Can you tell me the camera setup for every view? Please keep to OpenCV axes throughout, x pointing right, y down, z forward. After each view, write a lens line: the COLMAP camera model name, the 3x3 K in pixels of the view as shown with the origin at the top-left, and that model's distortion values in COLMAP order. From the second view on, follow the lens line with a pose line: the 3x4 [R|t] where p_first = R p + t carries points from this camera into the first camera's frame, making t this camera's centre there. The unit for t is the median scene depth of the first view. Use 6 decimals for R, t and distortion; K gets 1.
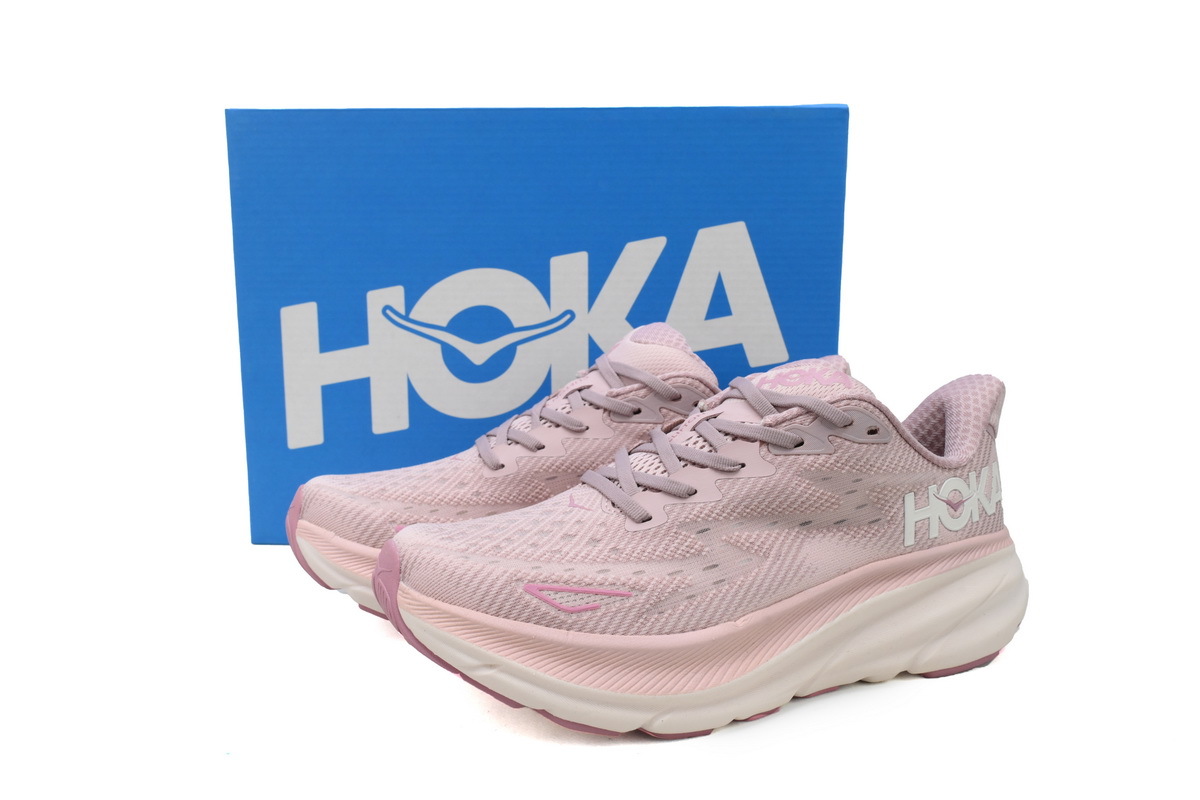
lens RADIAL K [[1045.7, 0, 605.4], [0, 1045.7, 400.9], [0, 0, 1]] dist [0.002204, 0.000938]
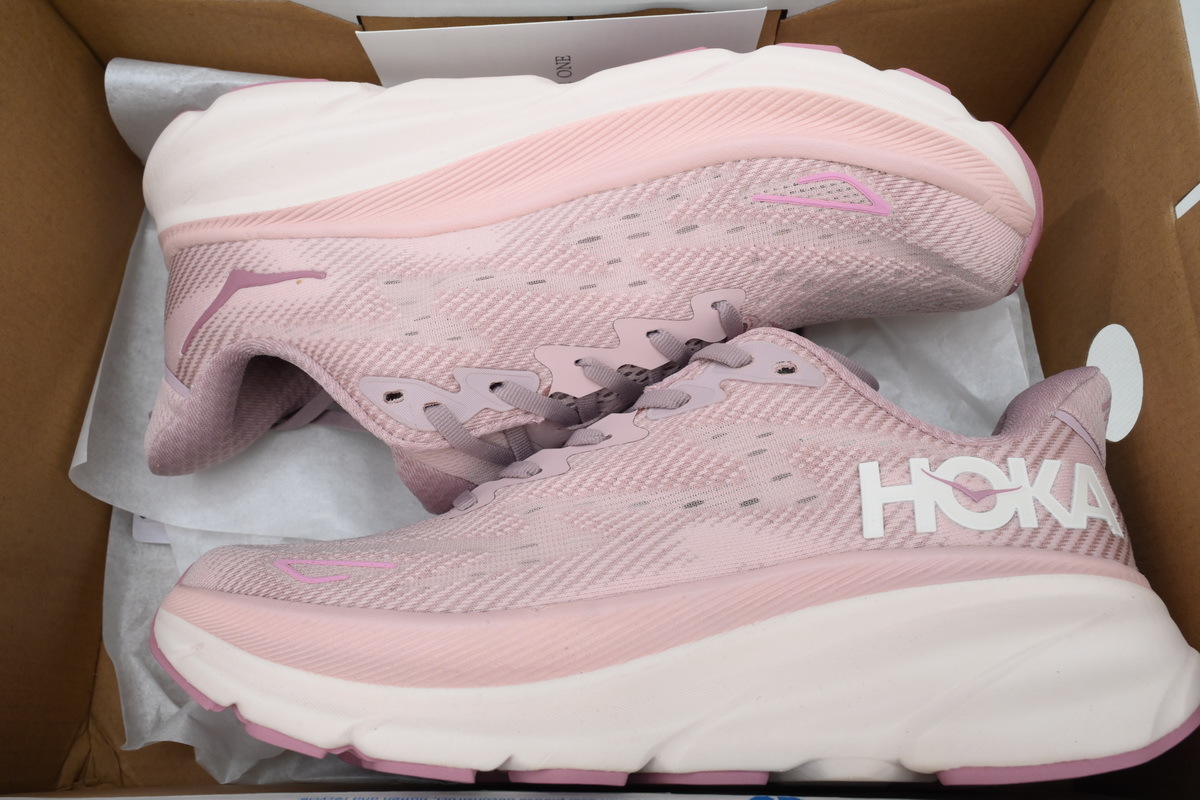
lens RADIAL K [[985.8, 0, 601.4], [0, 985.8, 402.2], [0, 0, 1]] dist [0.011464, -0.002606]
pose [[0.886369, -0.170309, -0.430517, 0.426275], [-0.073600, 0.866225, -0.494203, 0.380751], [0.457092, 0.469733, 0.755260, 0.464374]]
